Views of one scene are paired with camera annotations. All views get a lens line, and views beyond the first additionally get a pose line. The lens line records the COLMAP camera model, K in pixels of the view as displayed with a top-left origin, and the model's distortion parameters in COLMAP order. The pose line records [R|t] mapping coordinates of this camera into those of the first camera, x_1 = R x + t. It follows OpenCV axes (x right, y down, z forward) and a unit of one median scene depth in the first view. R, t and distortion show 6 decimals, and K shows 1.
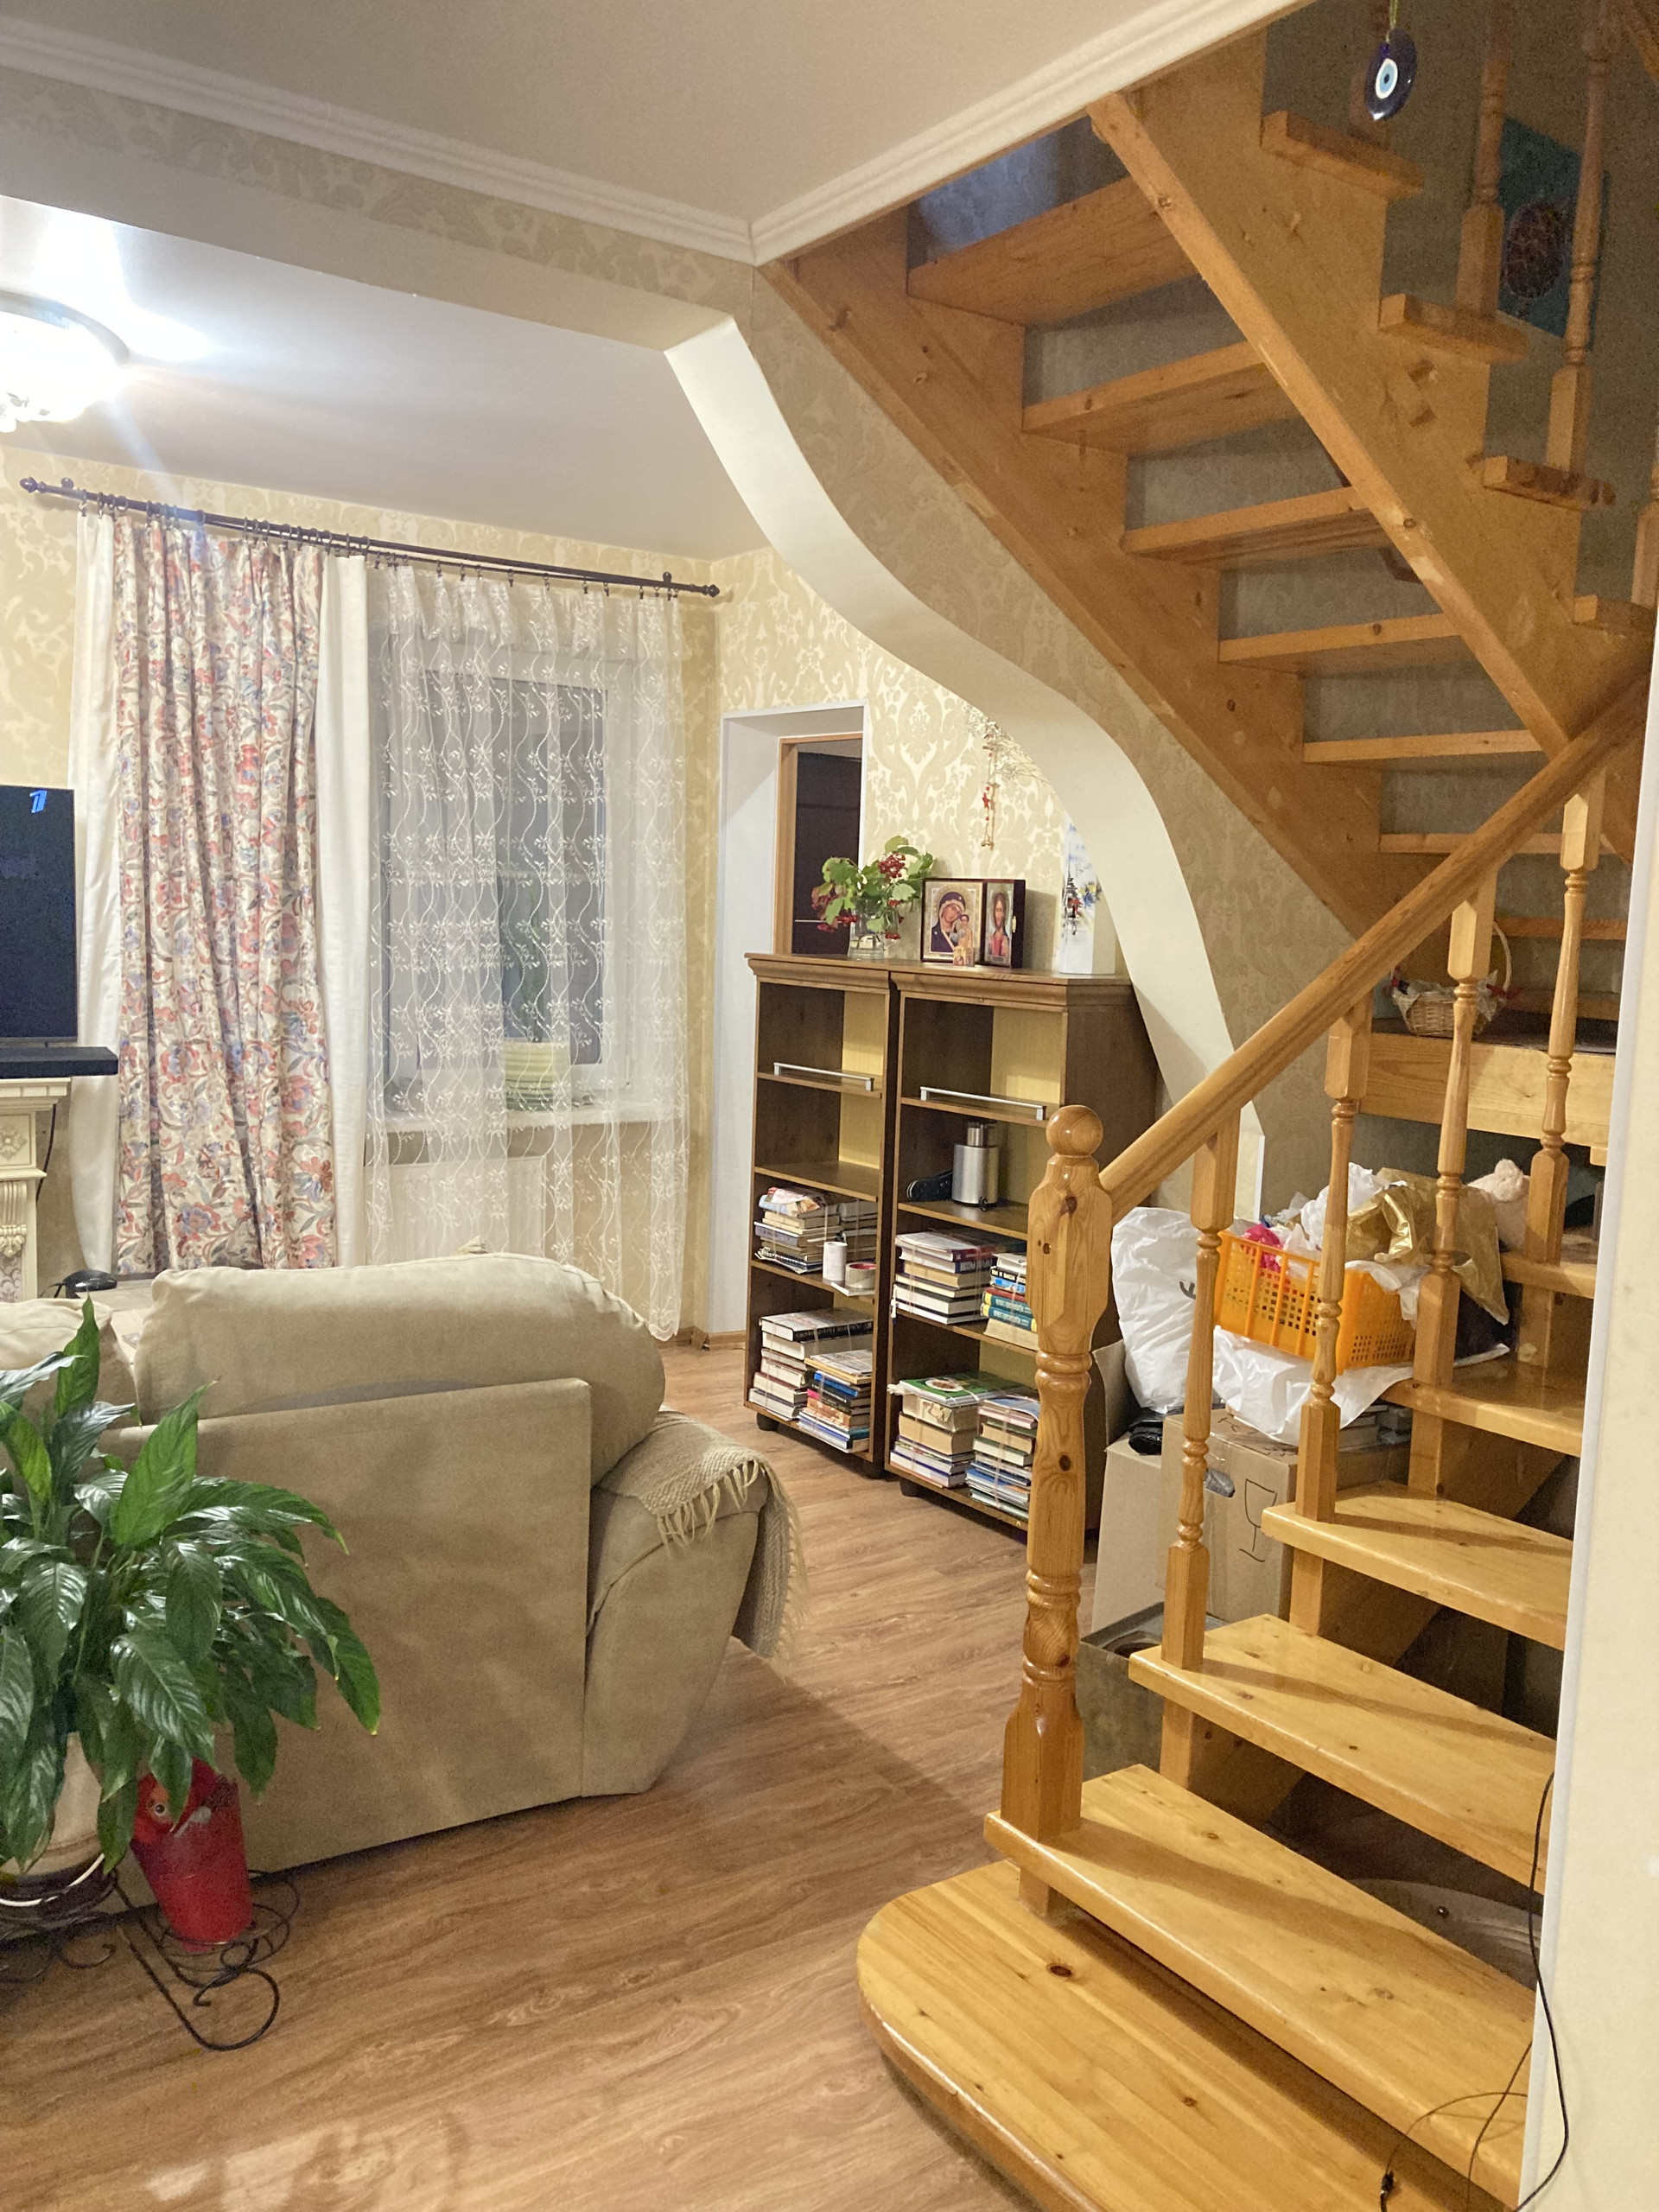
lens RADIAL K [[1809.8, 0, 833.1], [0, 1809.8, 1118.1], [0, 0, 1]] dist [0.033068, -0.029360]
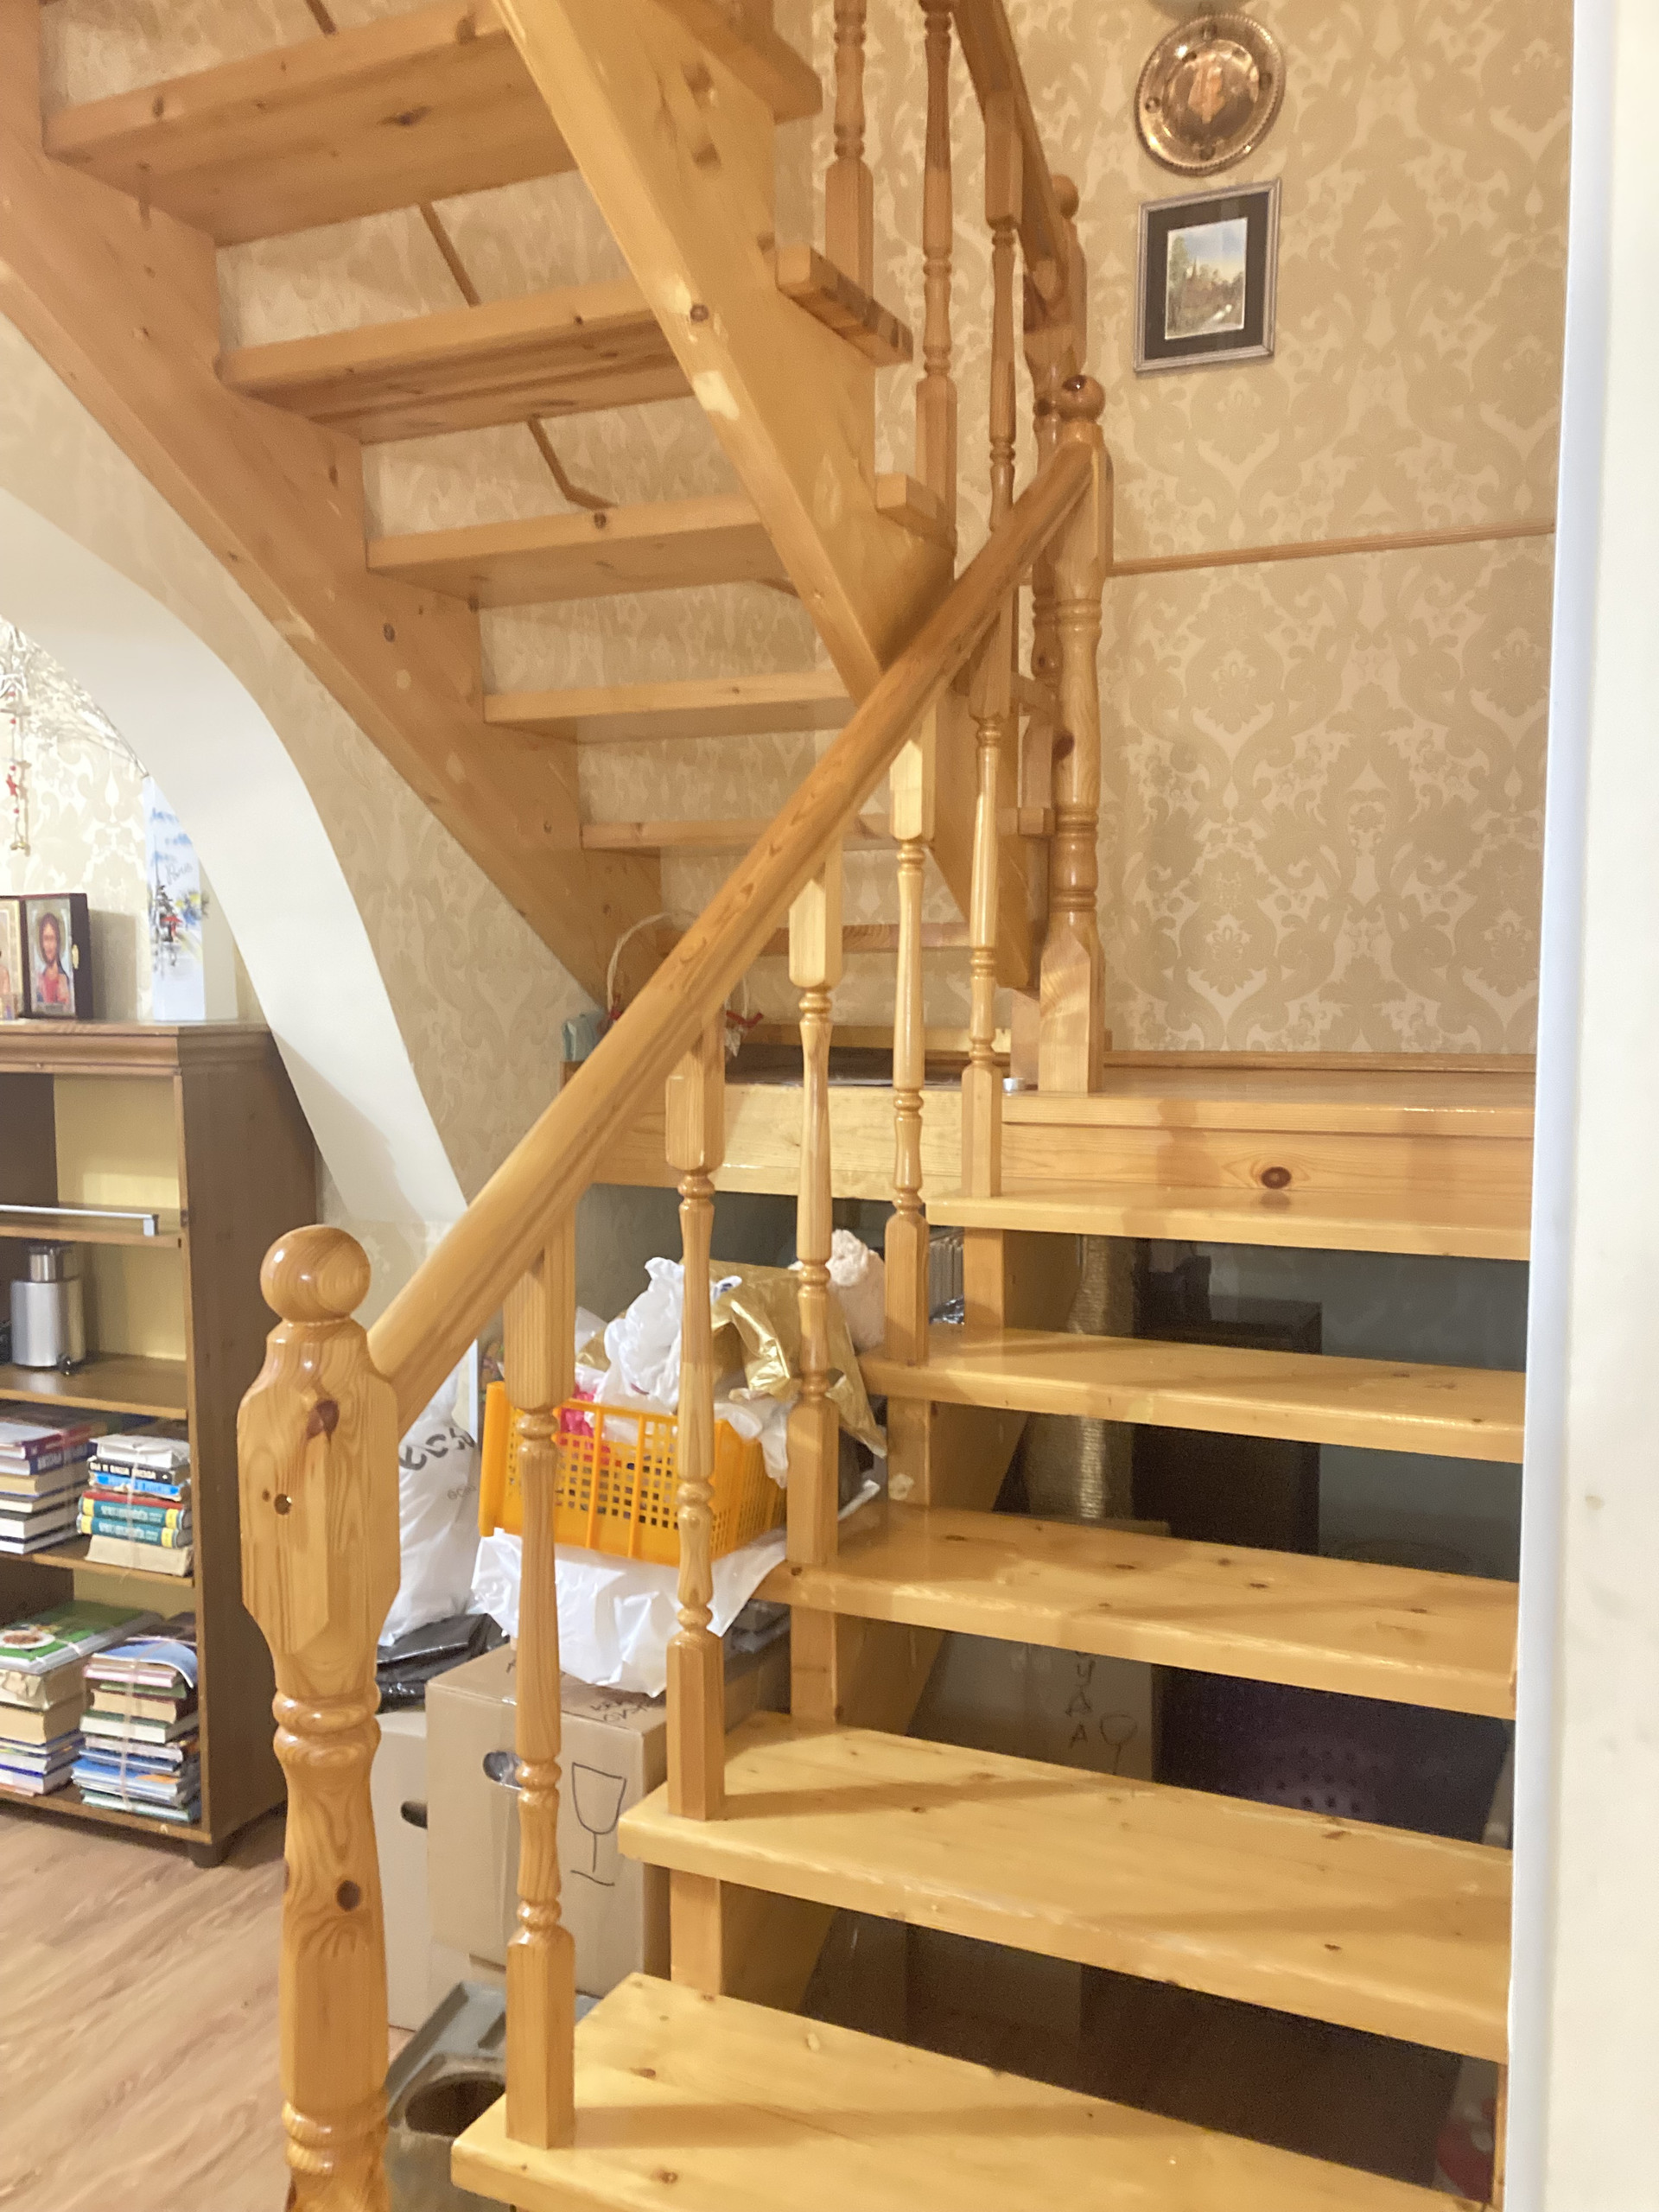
lens RADIAL K [[1809.8, 0, 849.2], [0, 1809.8, 1137.5], [0, 0, 1]] dist [0.033068, -0.029360]
pose [[0.863848, -0.076478, 0.497914, 0.004642], [0.089445, 0.995989, -0.002202, -0.013599], [-0.495748, 0.046438, 0.867224, 0.349824]]
